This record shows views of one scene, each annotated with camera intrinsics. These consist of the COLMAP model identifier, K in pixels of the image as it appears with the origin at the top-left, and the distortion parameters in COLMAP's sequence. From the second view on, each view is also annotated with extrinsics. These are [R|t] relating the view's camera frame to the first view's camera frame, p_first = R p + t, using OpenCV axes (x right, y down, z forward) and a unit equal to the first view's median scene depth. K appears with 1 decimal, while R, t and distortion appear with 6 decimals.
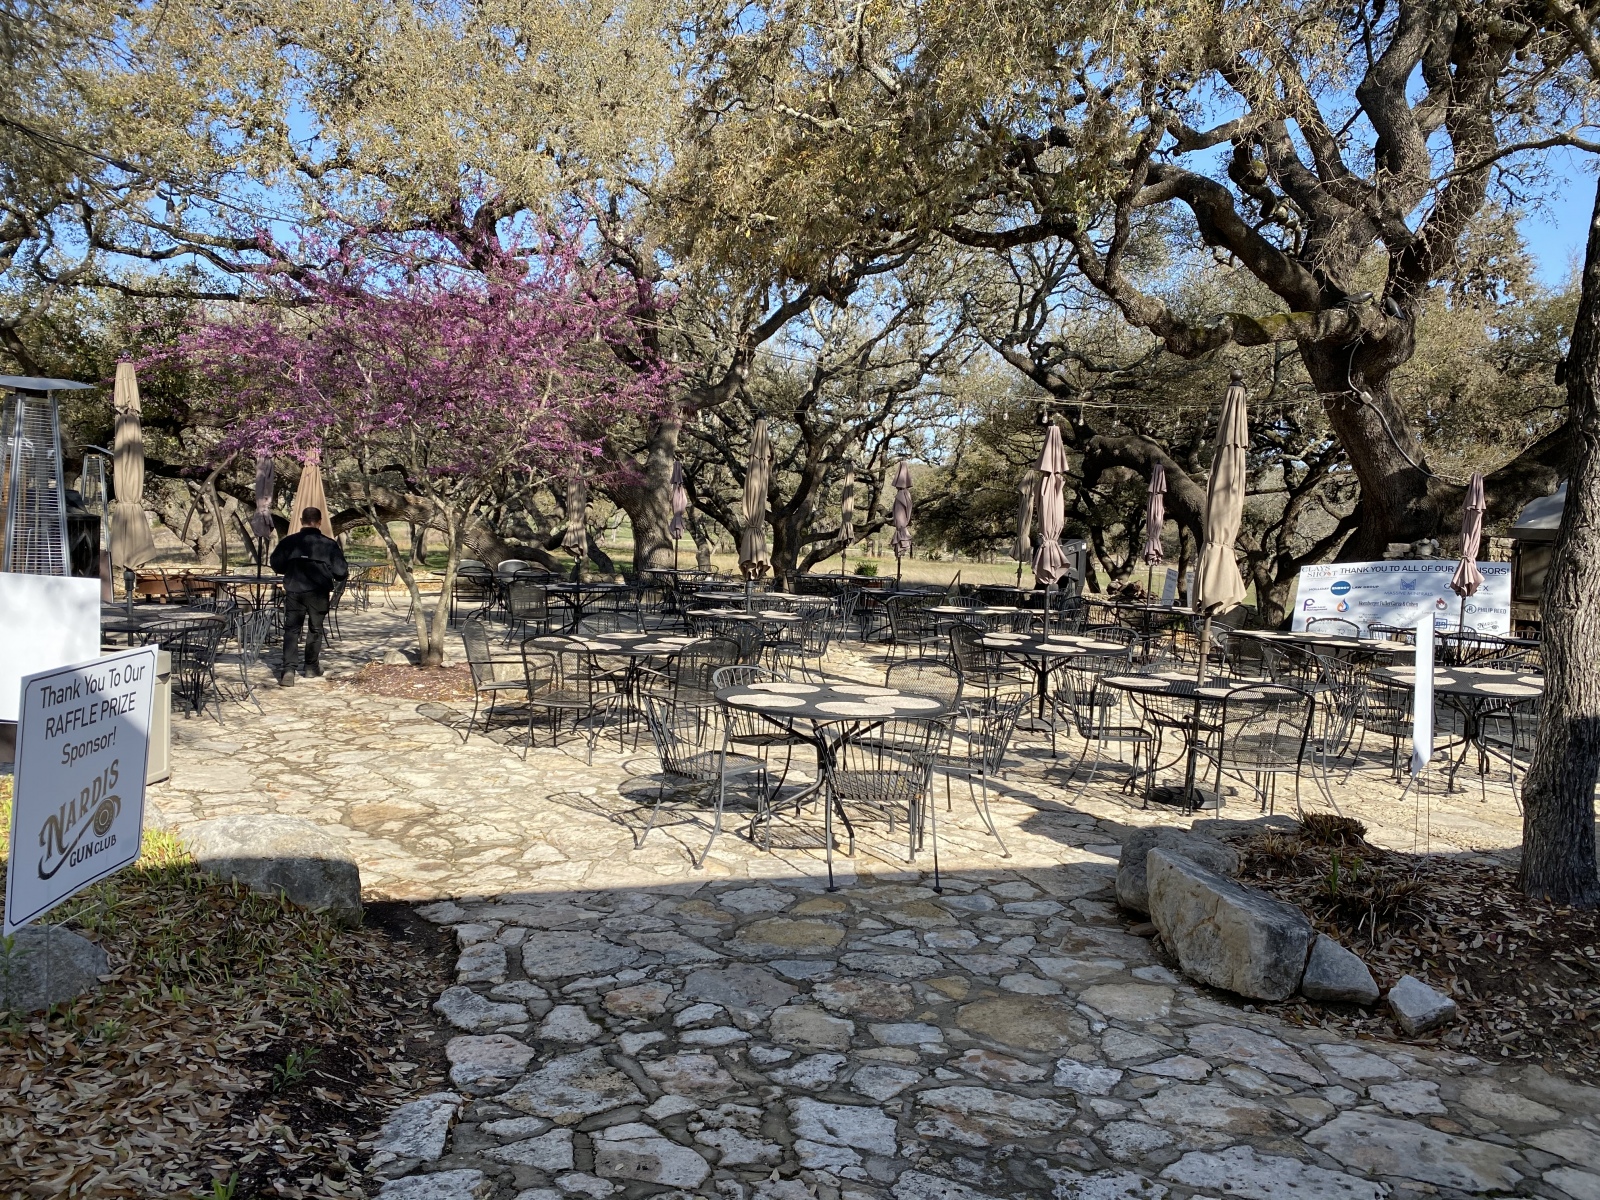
lens RADIAL K [[1219.2, 0, 798.0], [0, 1219.2, 588.6], [0, 0, 1]] dist [0.008105, -0.007193]
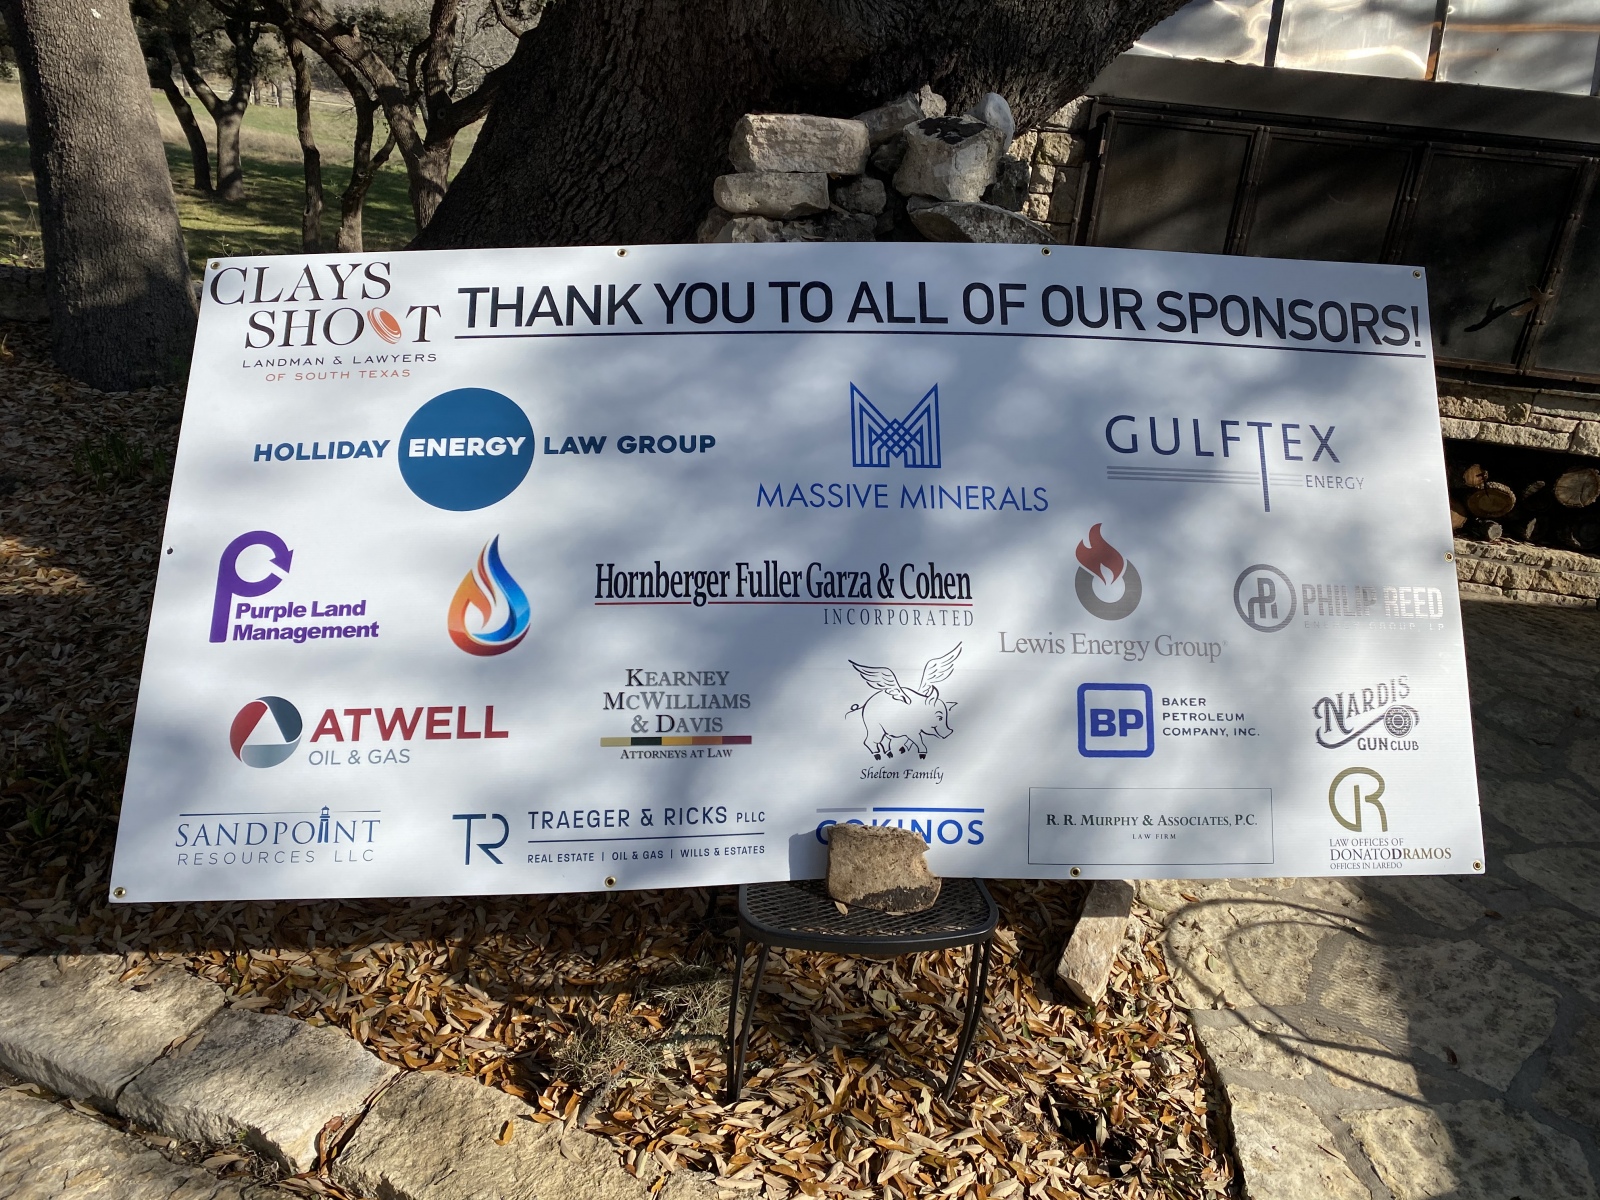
lens RADIAL K [[1225.1, 0, 794.5], [0, 1225.1, 606.7], [0, 0, 1]] dist [0.006724, -0.012594]
pose [[0.817076, -0.204939, 0.538876, 0.393635], [-0.008379, 0.930368, 0.366531, -0.036098], [-0.576469, -0.303998, 0.758464, 0.862060]]
